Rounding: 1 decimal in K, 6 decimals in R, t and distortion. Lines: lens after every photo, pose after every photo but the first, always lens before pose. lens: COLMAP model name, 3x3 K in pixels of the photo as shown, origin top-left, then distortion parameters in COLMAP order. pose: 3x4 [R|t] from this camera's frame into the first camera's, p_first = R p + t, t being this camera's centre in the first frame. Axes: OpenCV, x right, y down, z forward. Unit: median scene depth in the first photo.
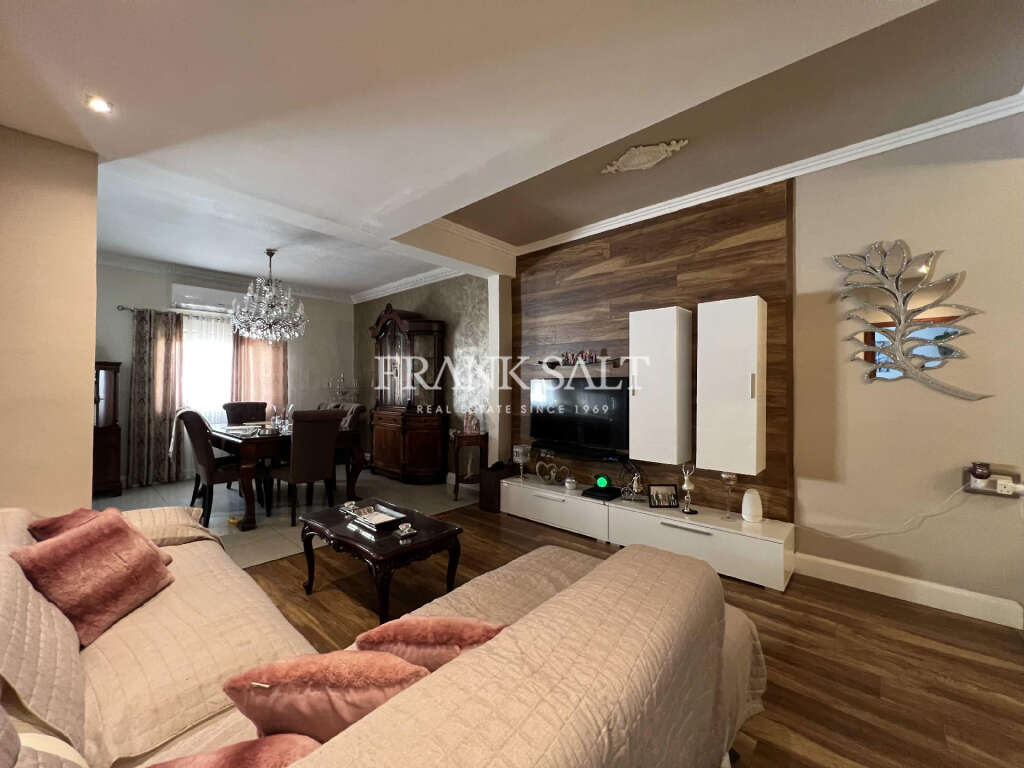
lens RADIAL K [[408.8, 0, 511.6], [0, 408.8, 381.8], [0, 0, 1]] dist [-0.001098, 0.000274]
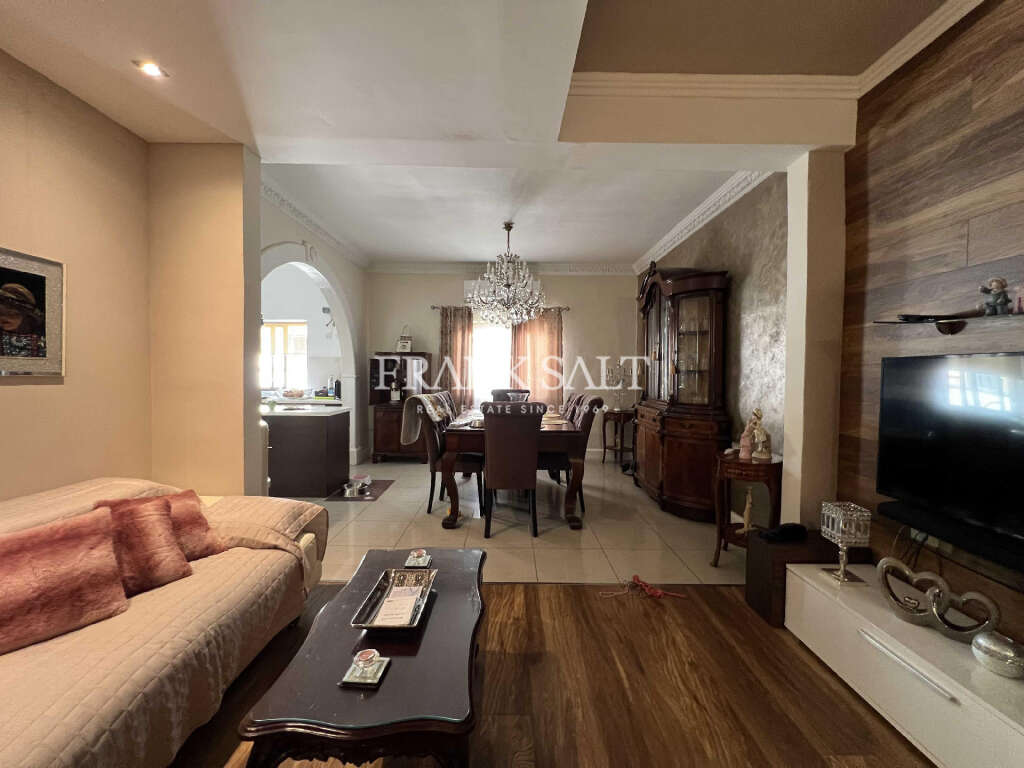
lens RADIAL K [[408.8, 0, 511.6], [0, 408.8, 381.8], [0, 0, 1]] dist [-0.001098, 0.000274]
pose [[0.670757, 0.019925, -0.741409, 0.100497], [0.000971, 0.999615, 0.027742, 0.005412], [0.741676, -0.019328, 0.670479, 0.387849]]
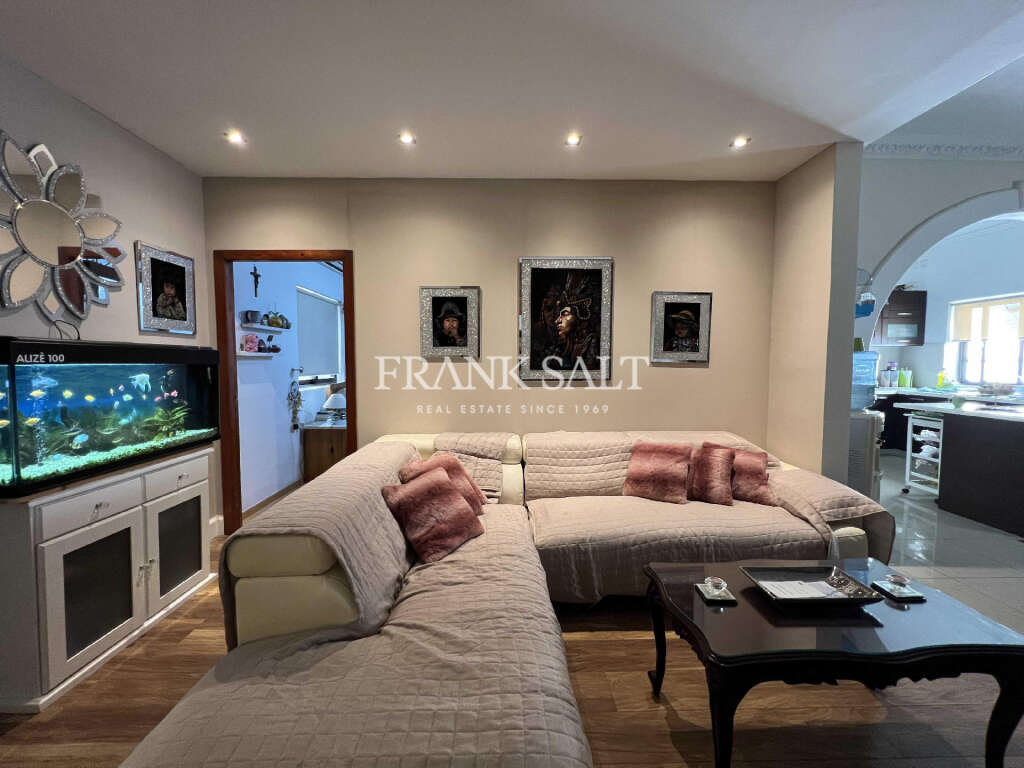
lens RADIAL K [[408.8, 0, 511.6], [0, 408.8, 381.8], [0, 0, 1]] dist [-0.001098, 0.000274]
pose [[-0.725832, 0.029633, -0.687234, 0.176805], [0.002925, 0.999196, 0.039995, 0.013434], [0.687866, 0.027020, -0.725335, 0.585825]]
